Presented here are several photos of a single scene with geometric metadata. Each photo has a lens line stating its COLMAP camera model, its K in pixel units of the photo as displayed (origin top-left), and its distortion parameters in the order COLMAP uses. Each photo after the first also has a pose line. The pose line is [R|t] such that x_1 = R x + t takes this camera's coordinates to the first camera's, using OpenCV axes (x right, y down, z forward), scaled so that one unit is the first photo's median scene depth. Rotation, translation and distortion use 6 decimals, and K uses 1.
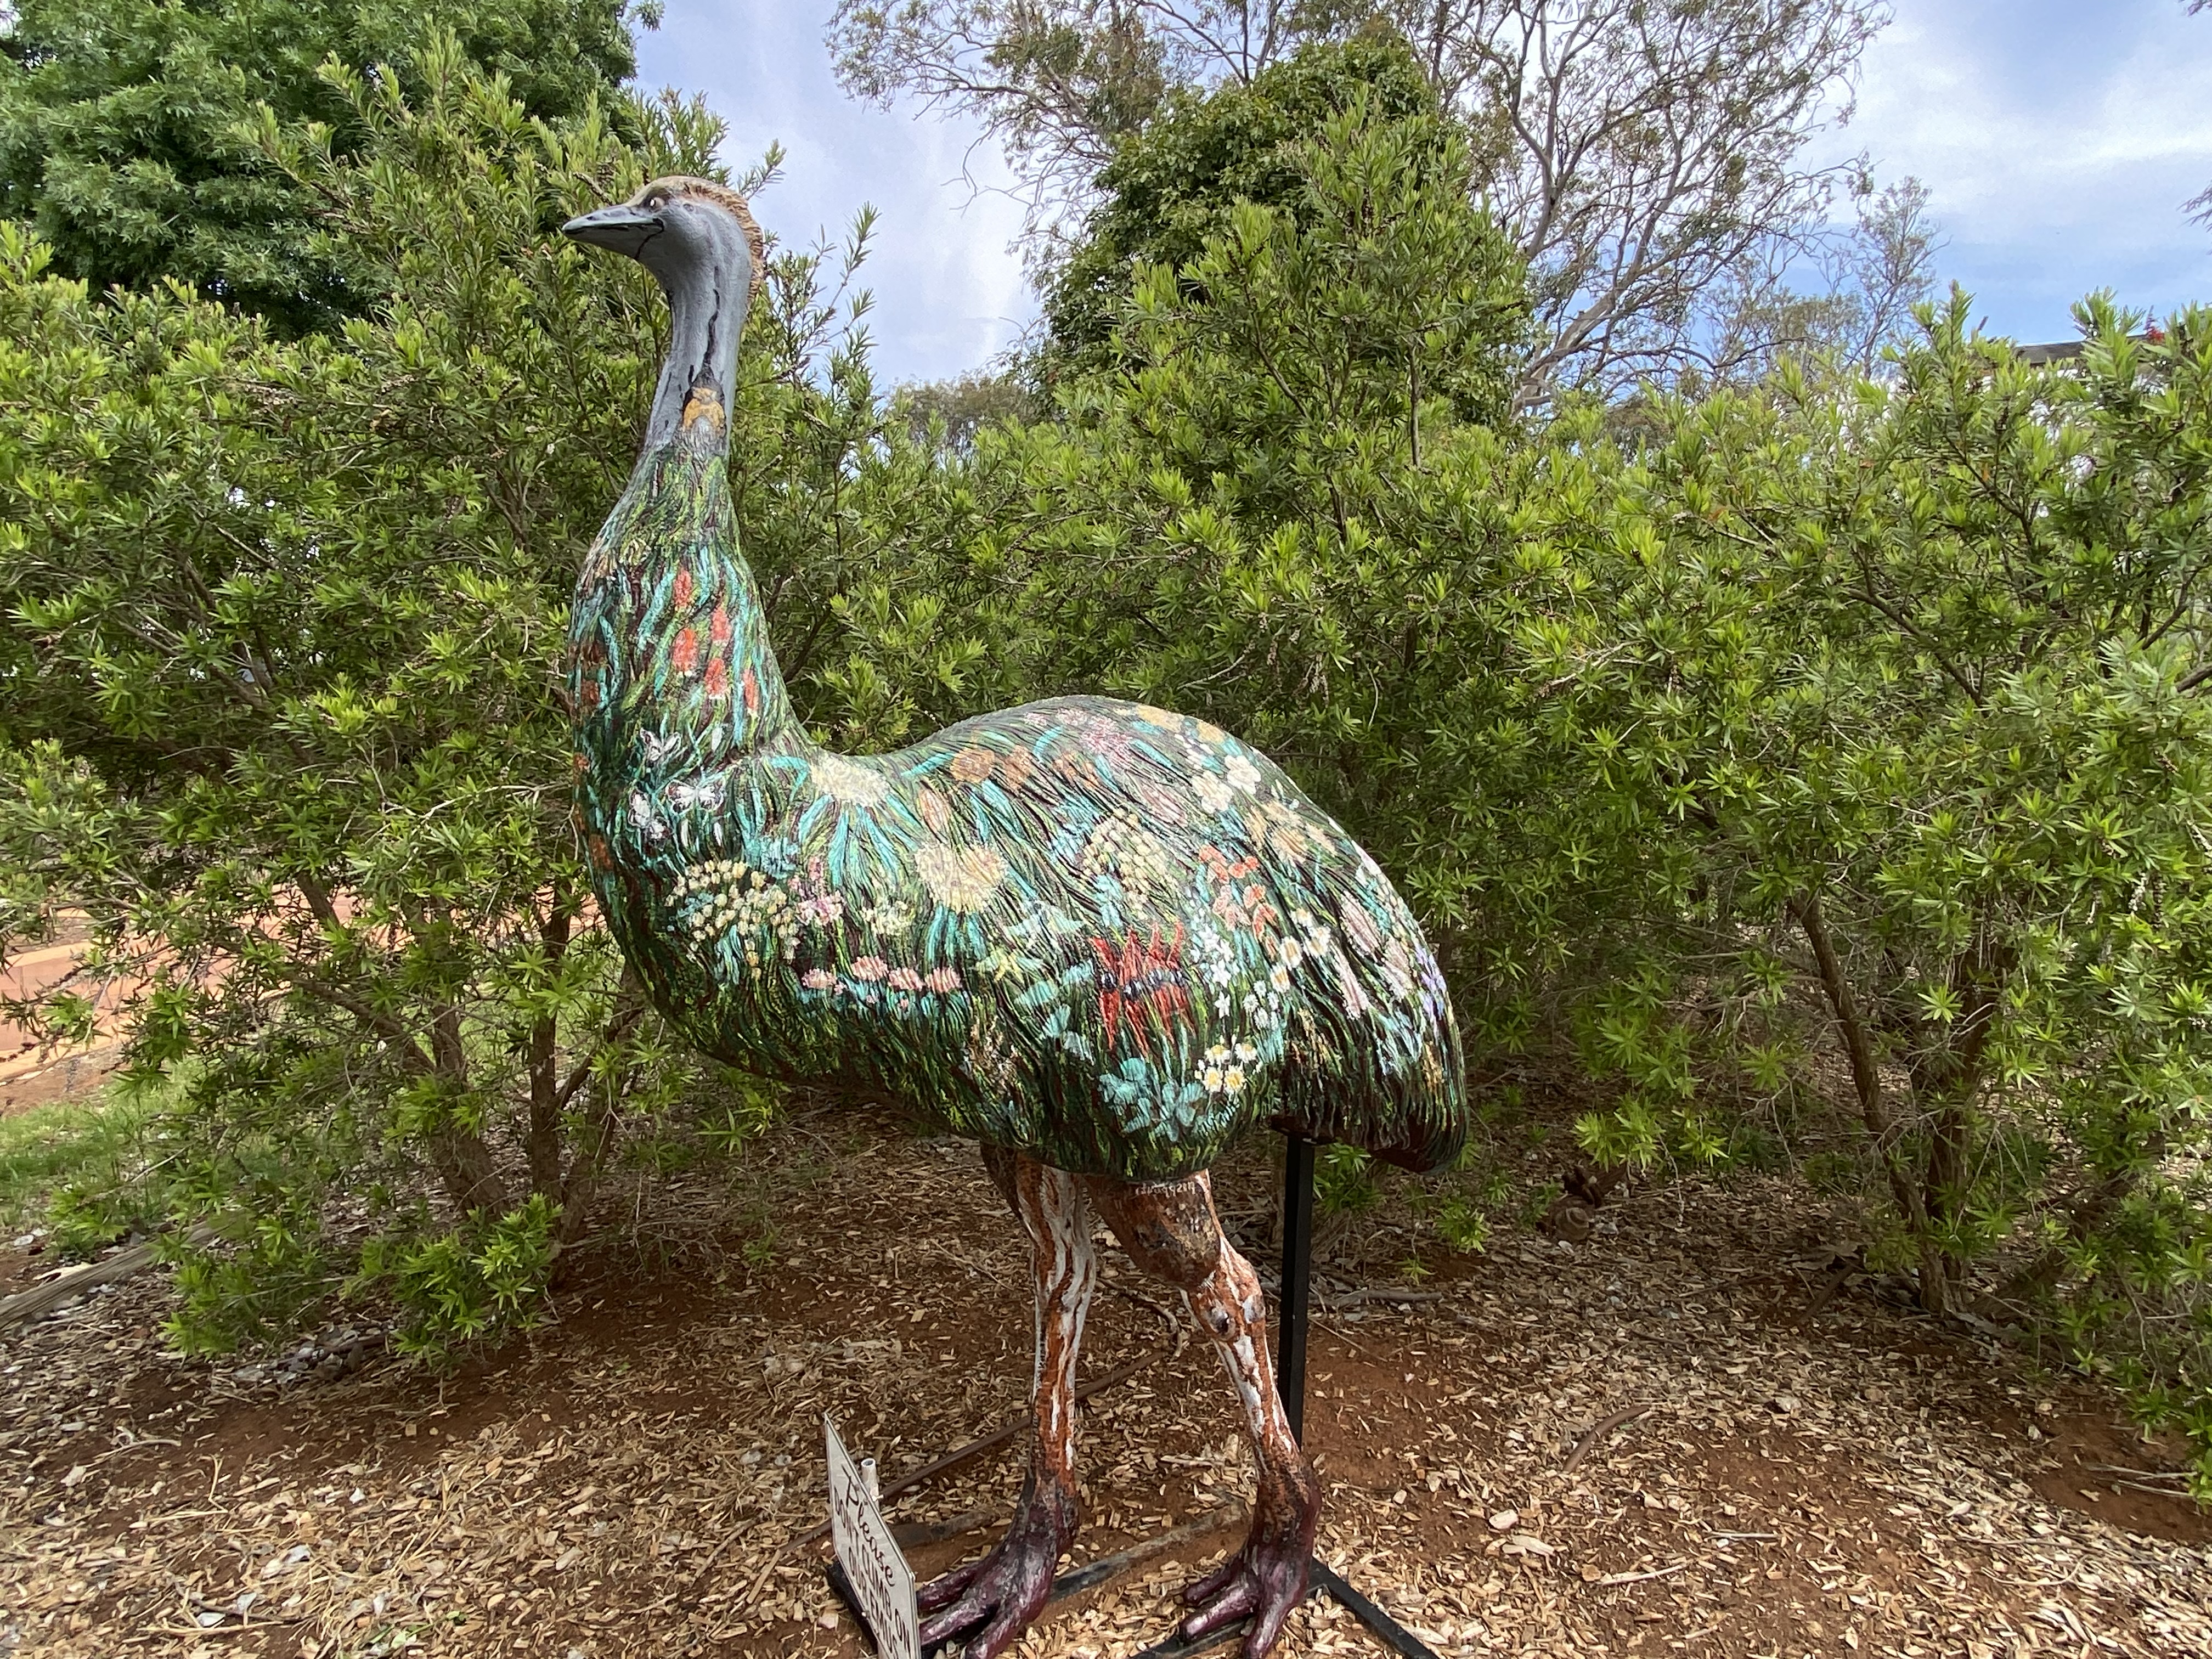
lens RADIAL K [[1353.0, 0, 1104.6], [0, 1353.0, 831.5], [0, 0, 1]] dist [0.005255, 0.000376]
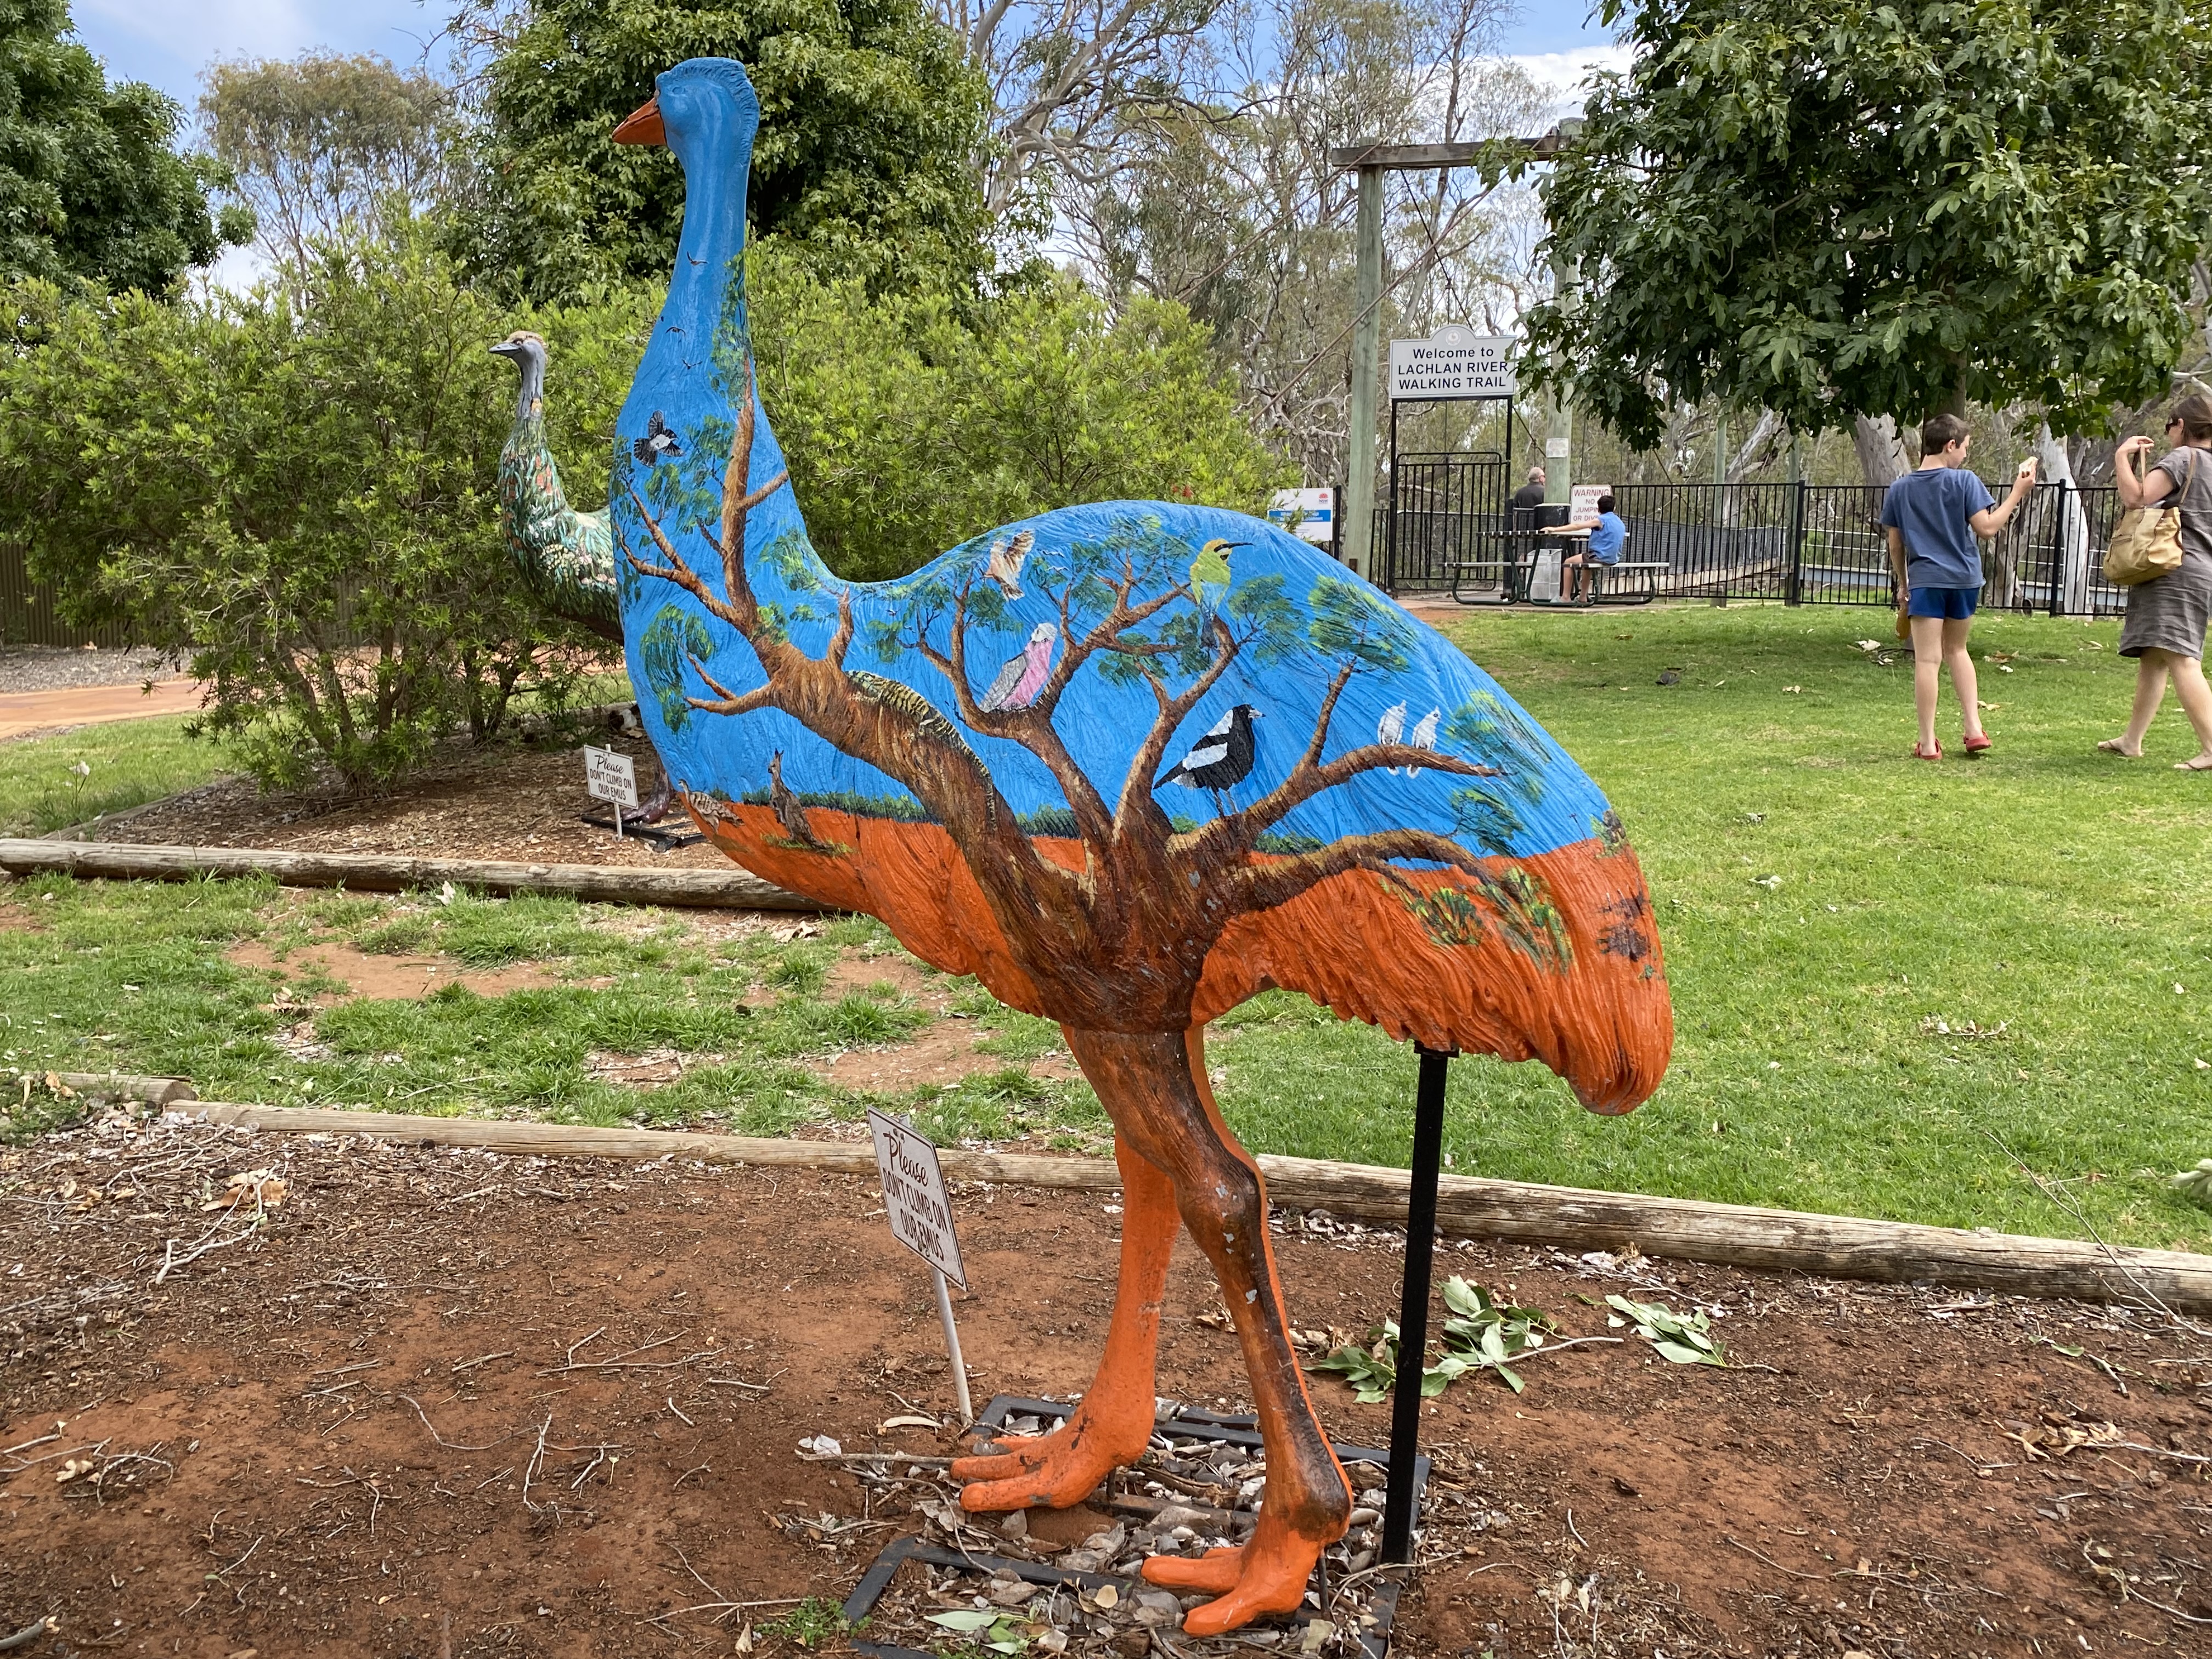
lens RADIAL K [[1870.2, 0, 1108.5], [0, 1870.2, 831.8], [0, 0, 1]] dist [0.002196, -0.001975]
pose [[0.958496, -0.075894, 0.274819, -0.284352], [0.053511, 0.994677, 0.088057, 0.373153], [-0.280039, -0.069696, 0.957455, -3.641101]]
